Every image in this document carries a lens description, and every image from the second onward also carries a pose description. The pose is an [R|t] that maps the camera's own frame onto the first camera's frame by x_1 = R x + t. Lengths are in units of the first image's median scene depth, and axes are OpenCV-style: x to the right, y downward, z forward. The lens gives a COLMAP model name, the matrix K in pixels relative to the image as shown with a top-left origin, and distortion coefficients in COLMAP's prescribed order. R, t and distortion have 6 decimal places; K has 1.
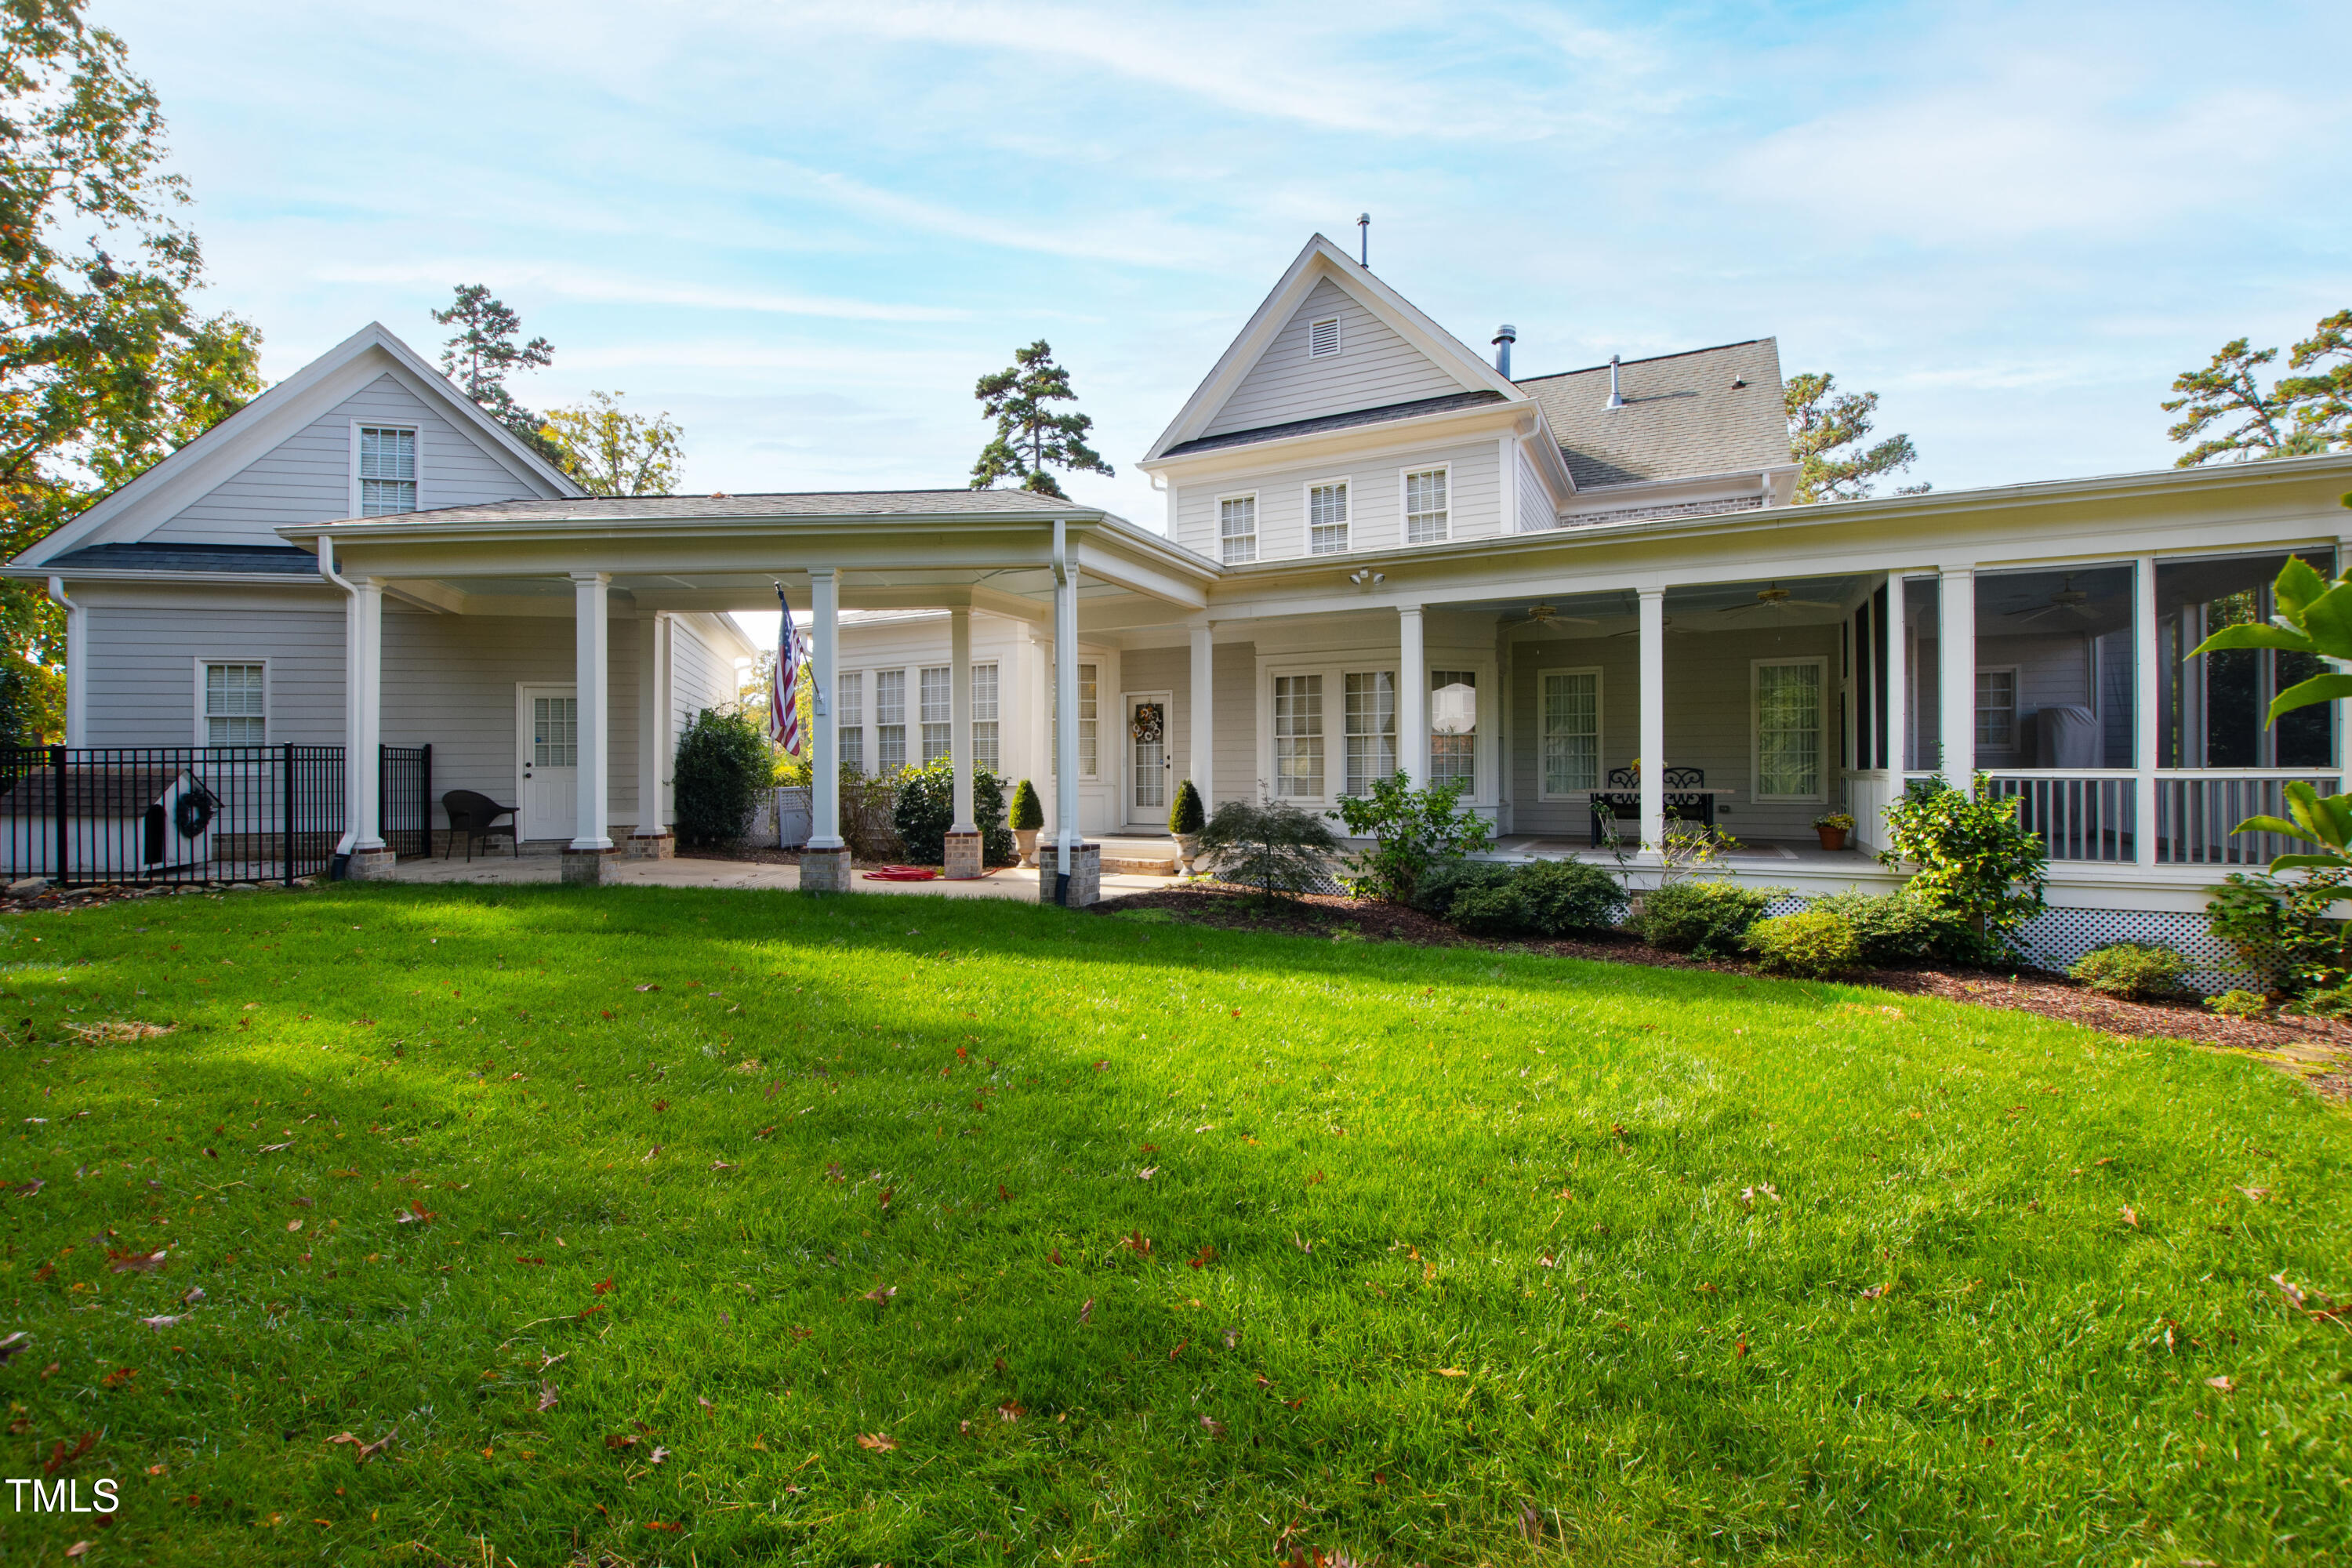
lens RADIAL K [[1010.8, 0, 1176.0], [0, 1010.8, 784.0], [0, 0, 1]] dist [-0.015637, -0.000115]
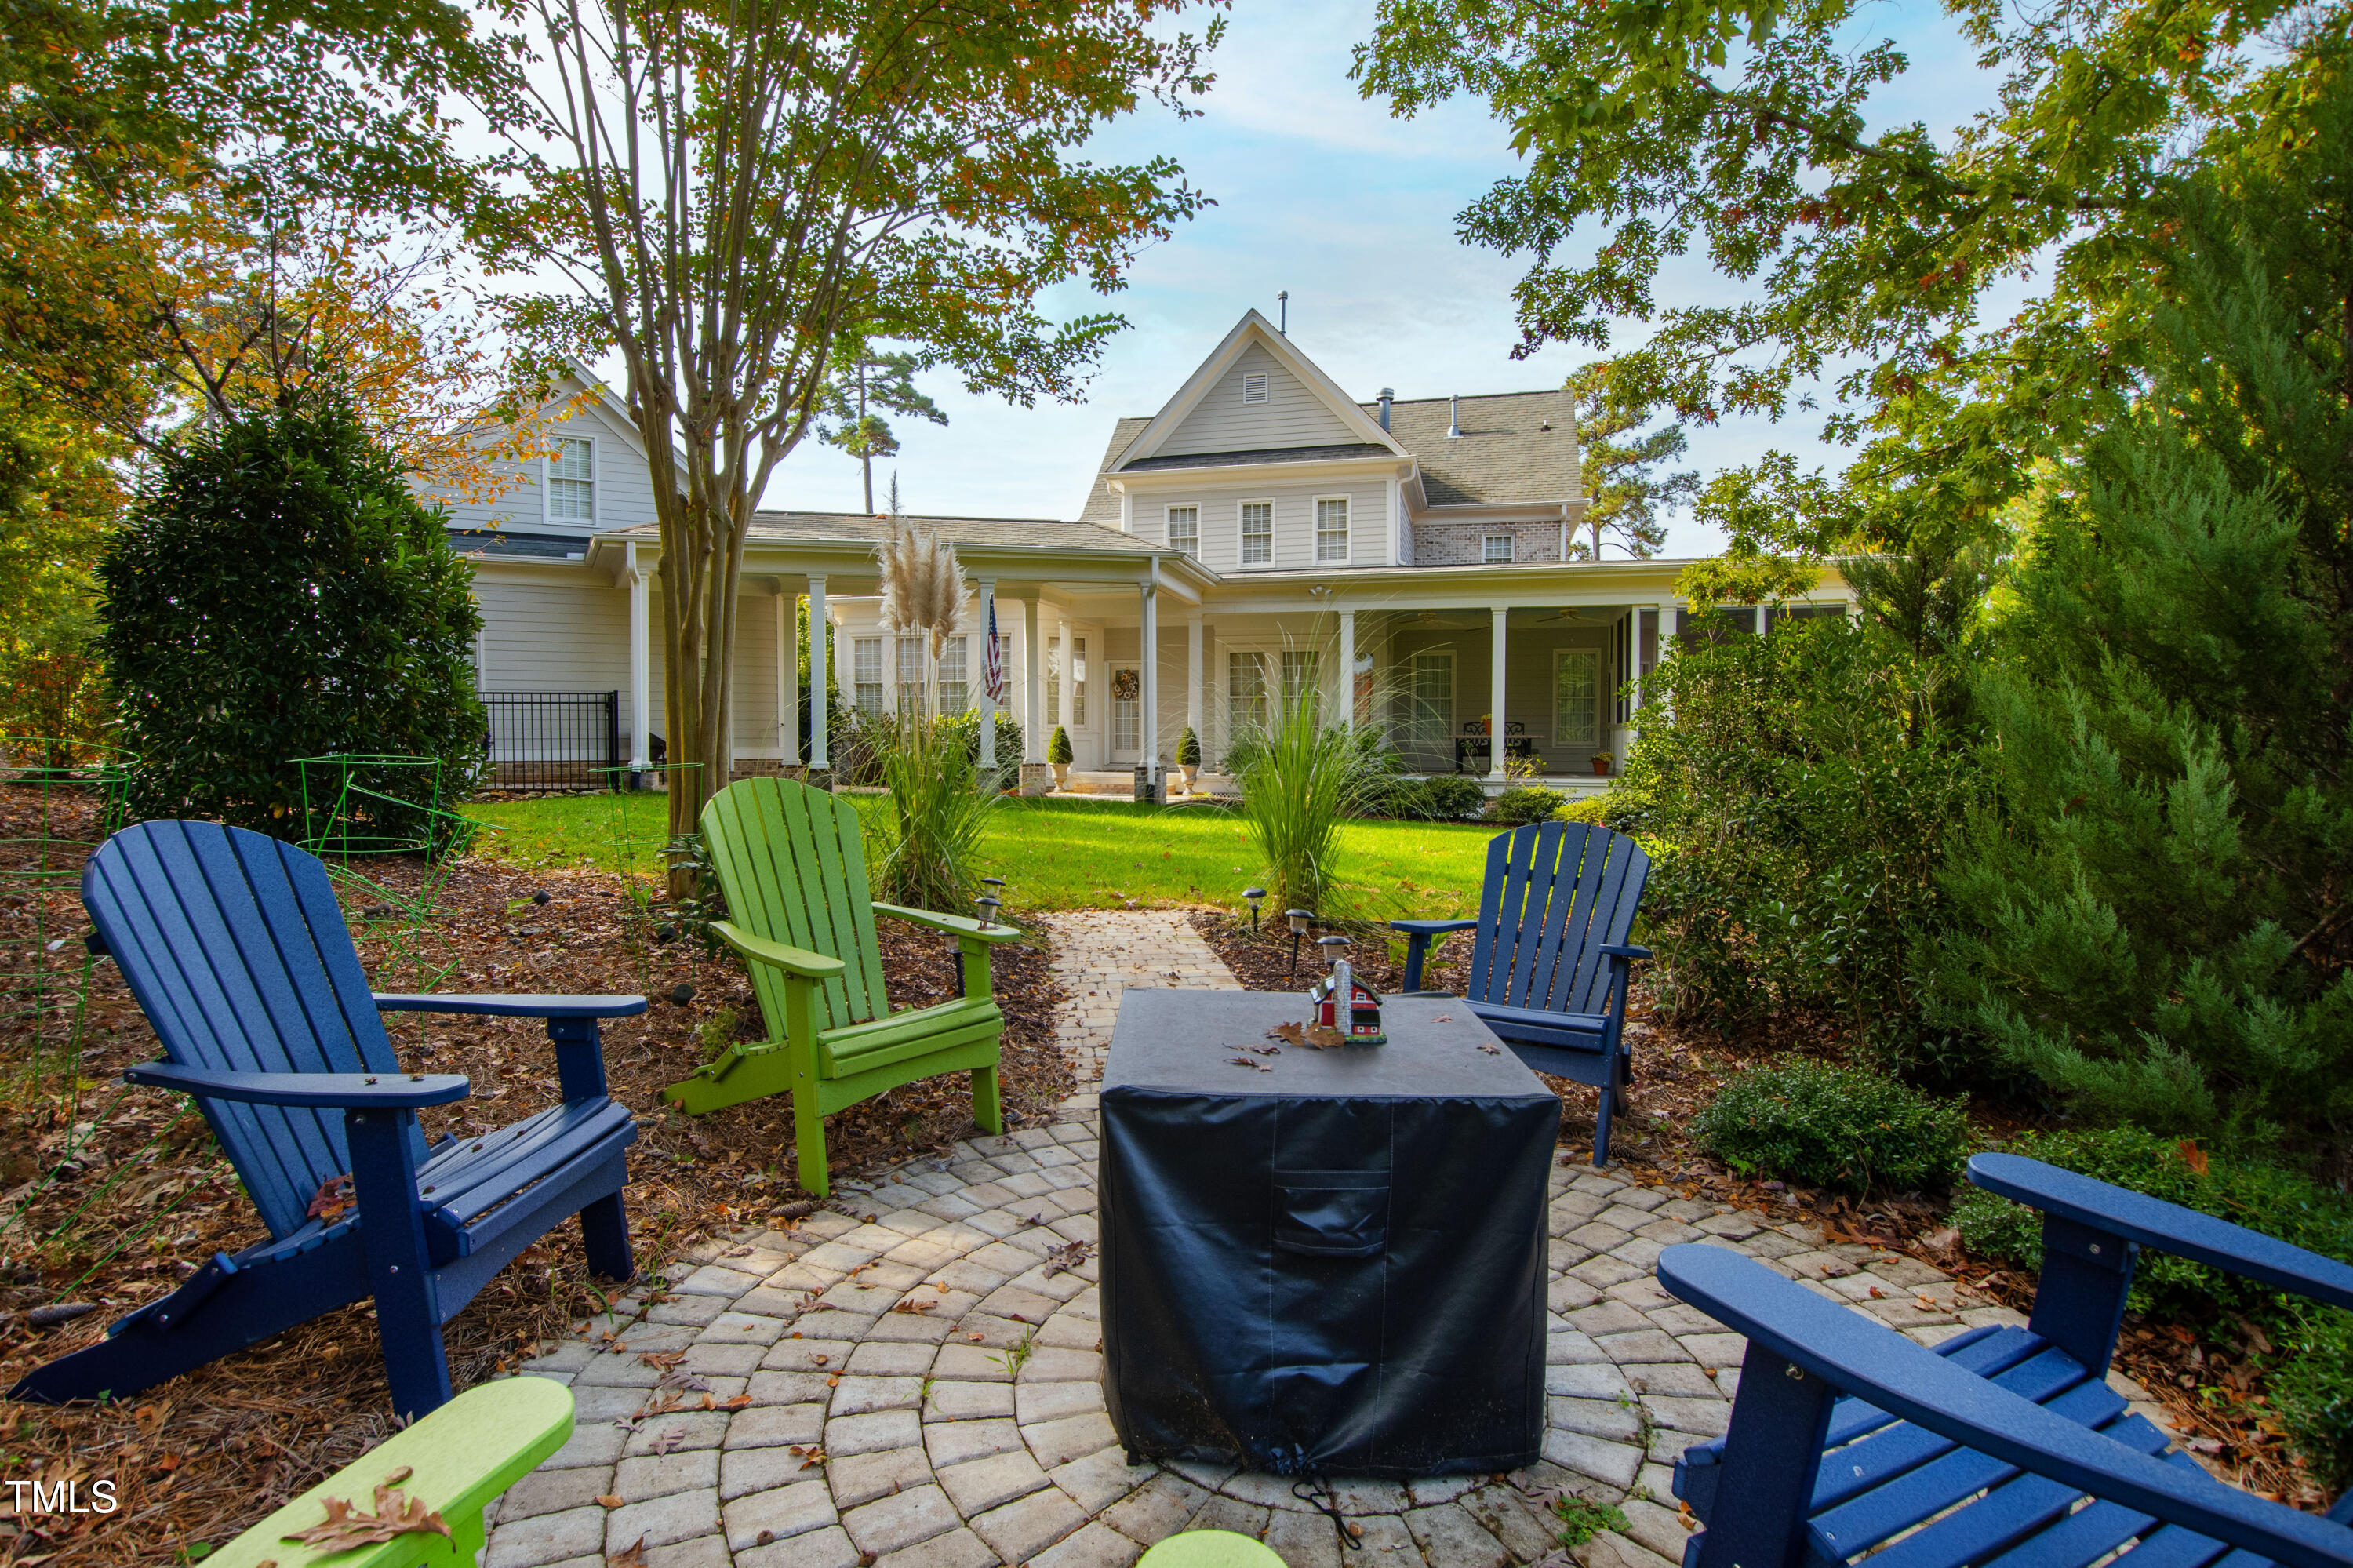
lens RADIAL K [[1163.9, 0, 1176.5], [0, 1163.9, 784.0], [0, 0, 1]] dist [-0.000583, -0.000017]
pose [[0.976092, -0.000286, 0.217359, -0.289843], [-0.005700, 0.999622, 0.026911, 0.025748], [-0.217285, -0.027507, 0.975721, -0.470522]]
